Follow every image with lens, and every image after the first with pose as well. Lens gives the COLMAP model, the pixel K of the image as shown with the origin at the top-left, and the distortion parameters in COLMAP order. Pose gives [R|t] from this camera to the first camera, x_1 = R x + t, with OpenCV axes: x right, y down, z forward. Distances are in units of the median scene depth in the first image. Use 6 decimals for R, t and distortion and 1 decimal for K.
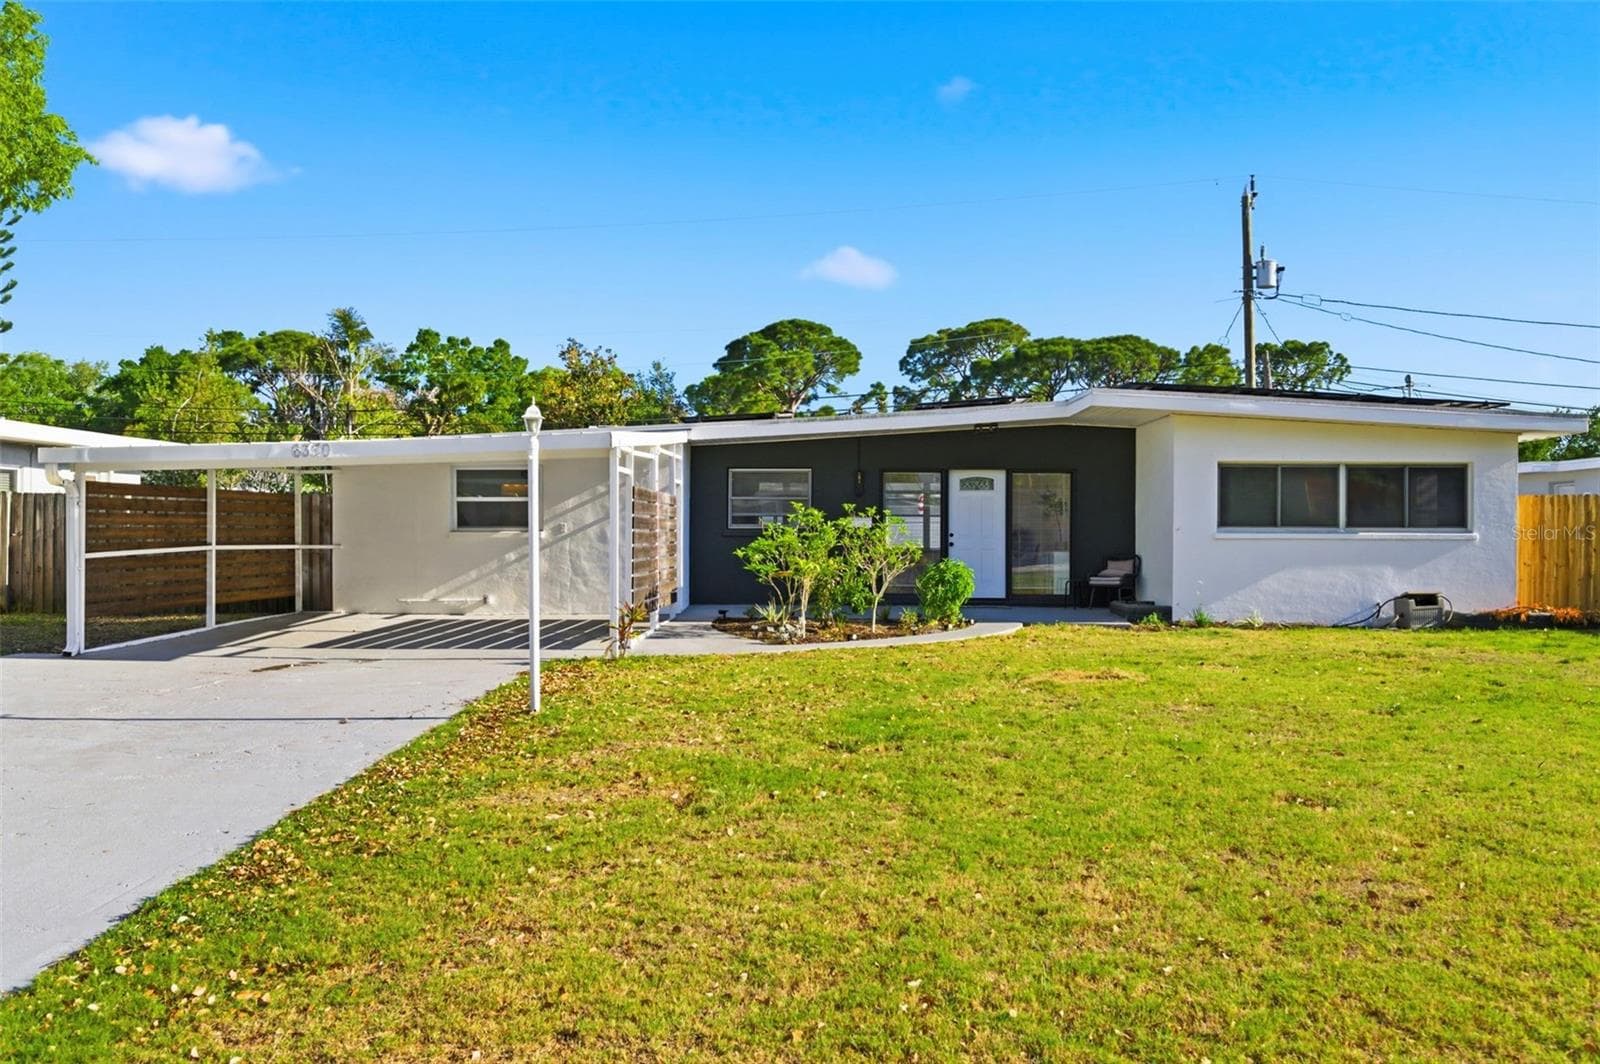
lens RADIAL K [[1263.0, 0, 804.0], [0, 1263.0, 529.9], [0, 0, 1]] dist [0.031468, -0.015340]
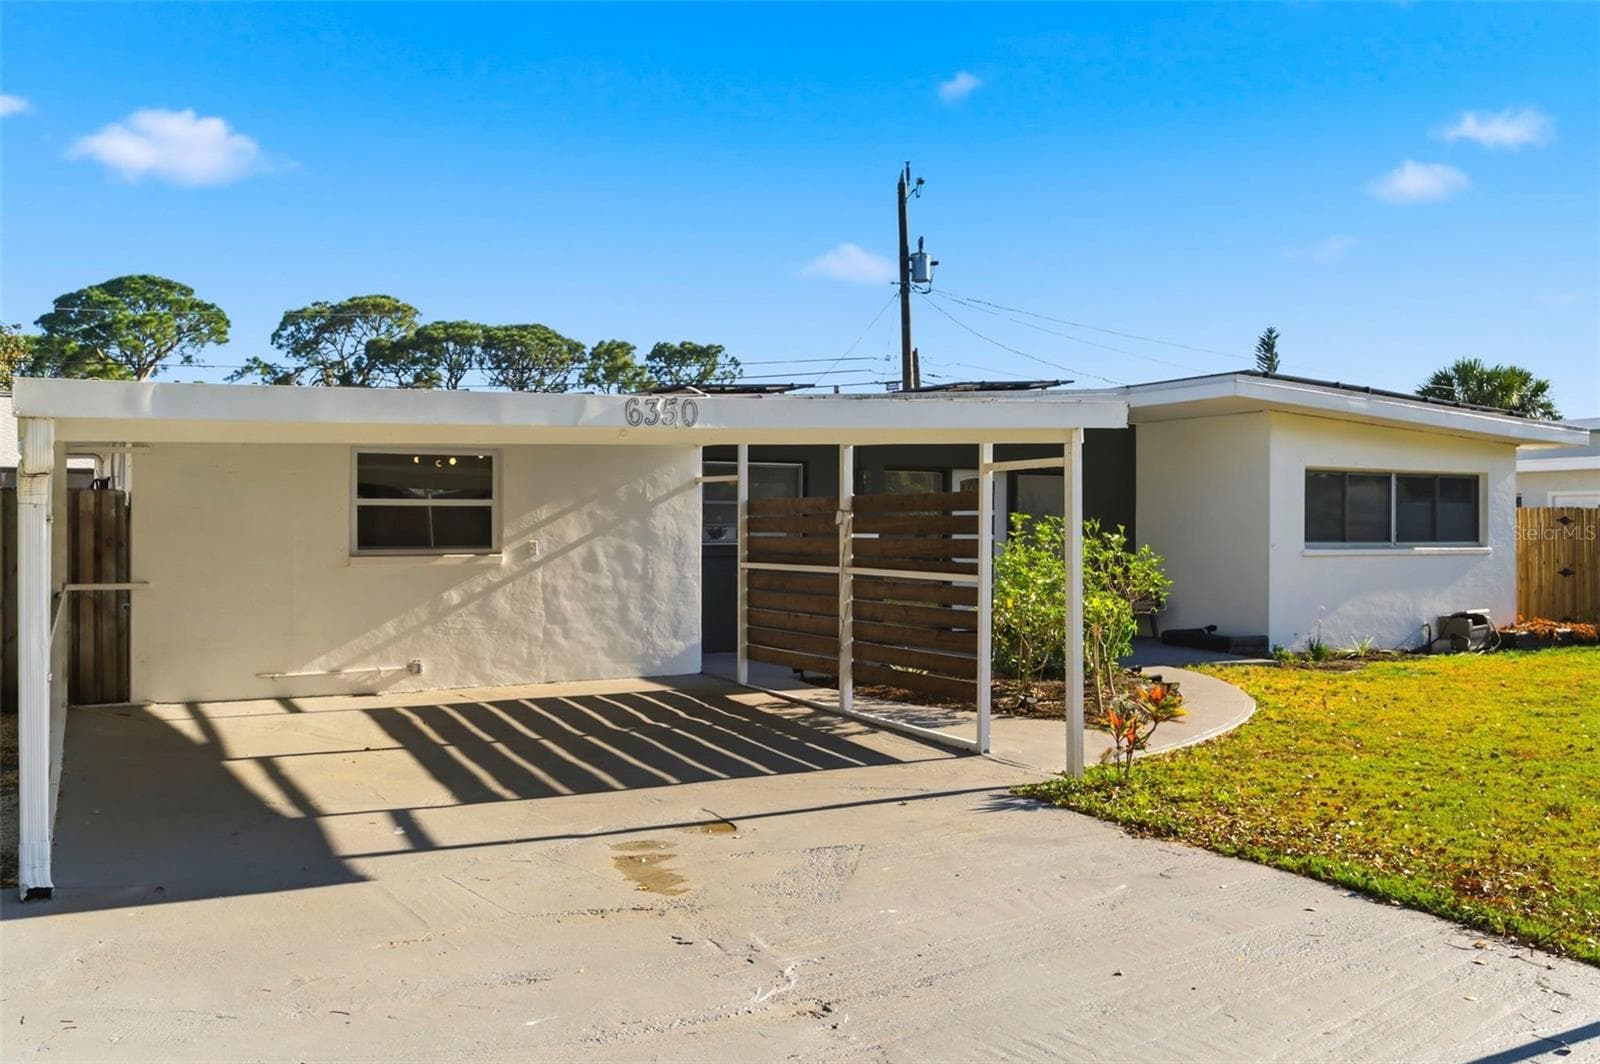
lens RADIAL K [[1263.0, 0, 782.5], [0, 1263.0, 578.2], [0, 0, 1]] dist [0.031468, -0.015340]
pose [[0.885087, -0.019196, 0.465029, -0.374318], [-0.001883, 0.998993, 0.044822, -0.015357], [-0.465421, -0.040547, 0.884160, 0.379633]]
